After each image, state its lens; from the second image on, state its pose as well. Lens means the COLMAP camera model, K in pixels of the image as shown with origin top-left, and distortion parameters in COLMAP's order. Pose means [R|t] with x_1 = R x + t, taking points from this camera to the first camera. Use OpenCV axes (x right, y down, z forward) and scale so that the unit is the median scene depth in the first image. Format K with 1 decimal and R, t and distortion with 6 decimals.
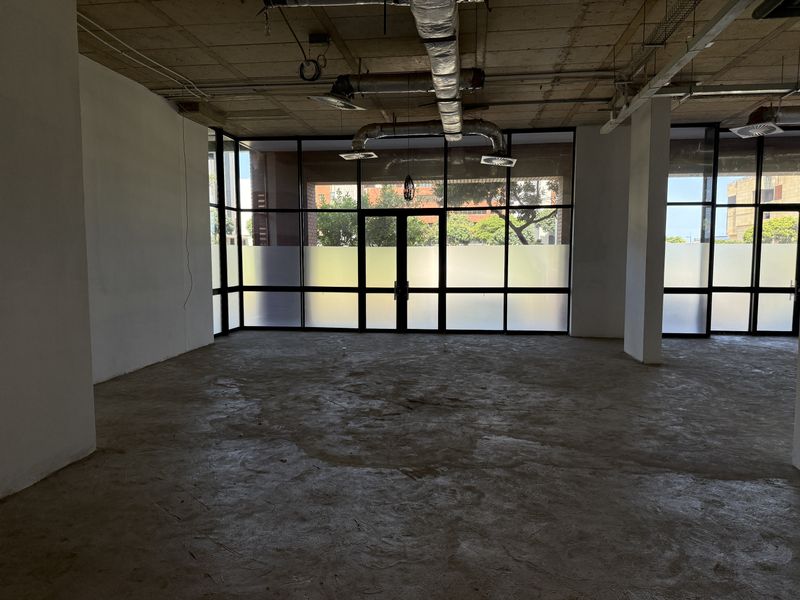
lens RADIAL K [[551.3, 0, 400.0], [0, 551.3, 300.0], [0, 0, 1]] dist [0.110294, -0.129734]
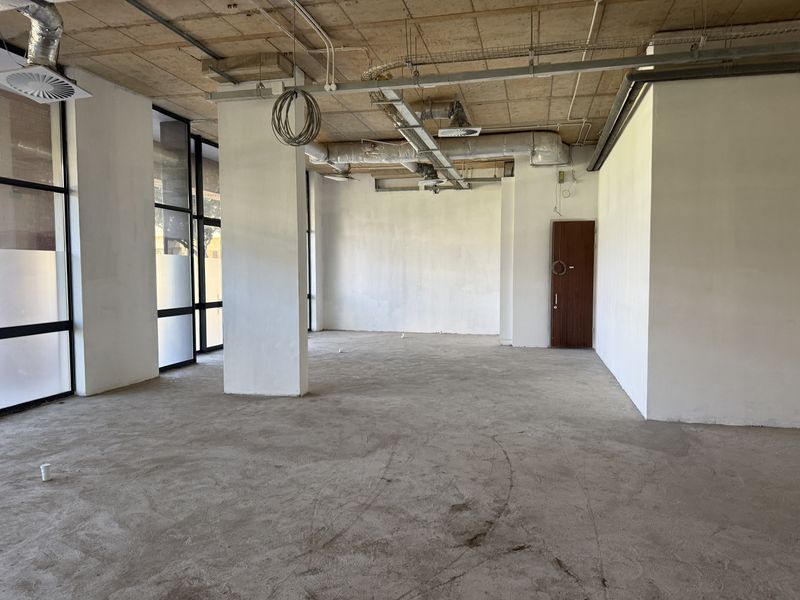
lens RADIAL K [[561.1, 0, 396.7], [0, 561.1, 303.7], [0, 0, 1]] dist [0.134129, -0.179674]
pose [[0.115468, -0.062173, 0.991363, -0.503090], [0.084154, 0.995063, 0.052603, -0.077035], [-0.989740, 0.077353, 0.120130, 0.966572]]
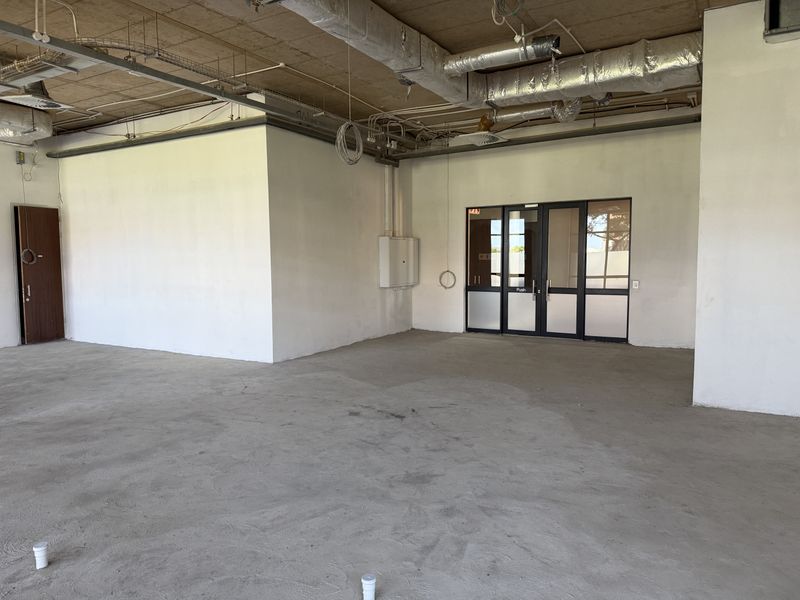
lens RADIAL K [[565.5, 0, 400.6], [0, 565.5, 297.4], [0, 0, 1]] dist [0.069887, -0.073102]
pose [[-0.917007, -0.021509, 0.398290, -0.328954], [0.041306, 0.988055, 0.148460, -0.138048], [-0.396726, 0.152591, -0.905165, 1.753764]]
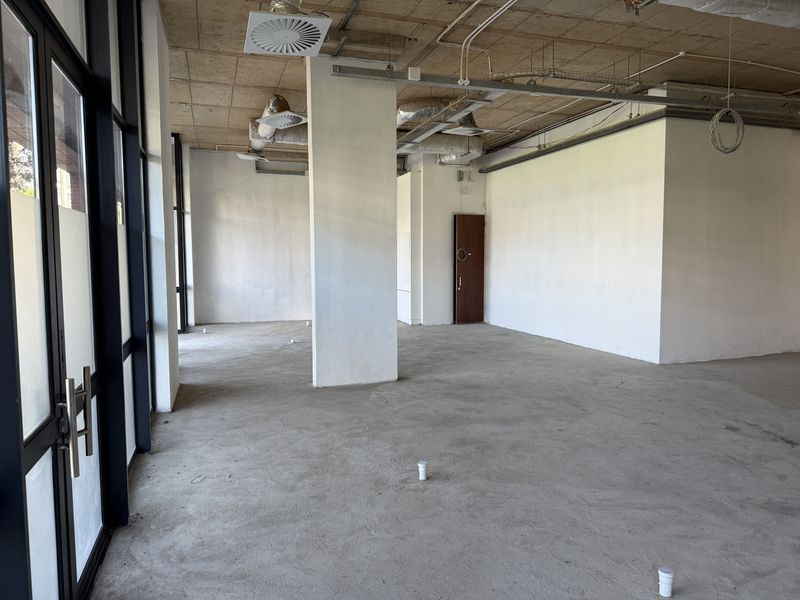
lens RADIAL K [[561.7, 0, 400.0], [0, 561.7, 296.2], [0, 0, 1]] dist [0.112527, -0.143007]
pose [[-0.435401, -0.061941, 0.898103, -0.426276], [0.079257, 0.991119, 0.106780, -0.137306], [-0.896741, 0.117673, -0.426625, 1.749840]]
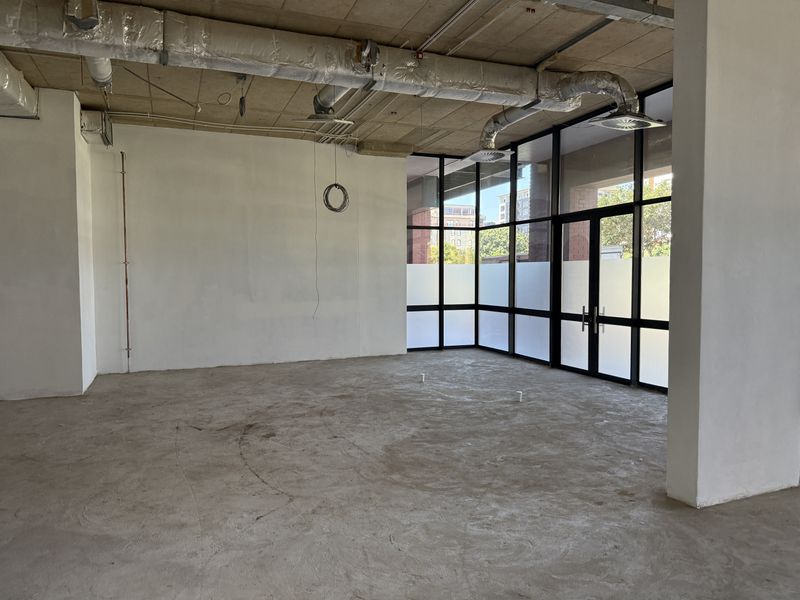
lens RADIAL K [[561.7, 0, 400.0], [0, 561.7, 296.2], [0, 0, 1]] dist [0.112527, -0.143007]
pose [[0.486324, 0.031555, -0.873209, 0.971504], [-0.066471, 0.997788, -0.000963, -0.054117], [0.871247, 0.058512, 0.487346, 0.719458]]
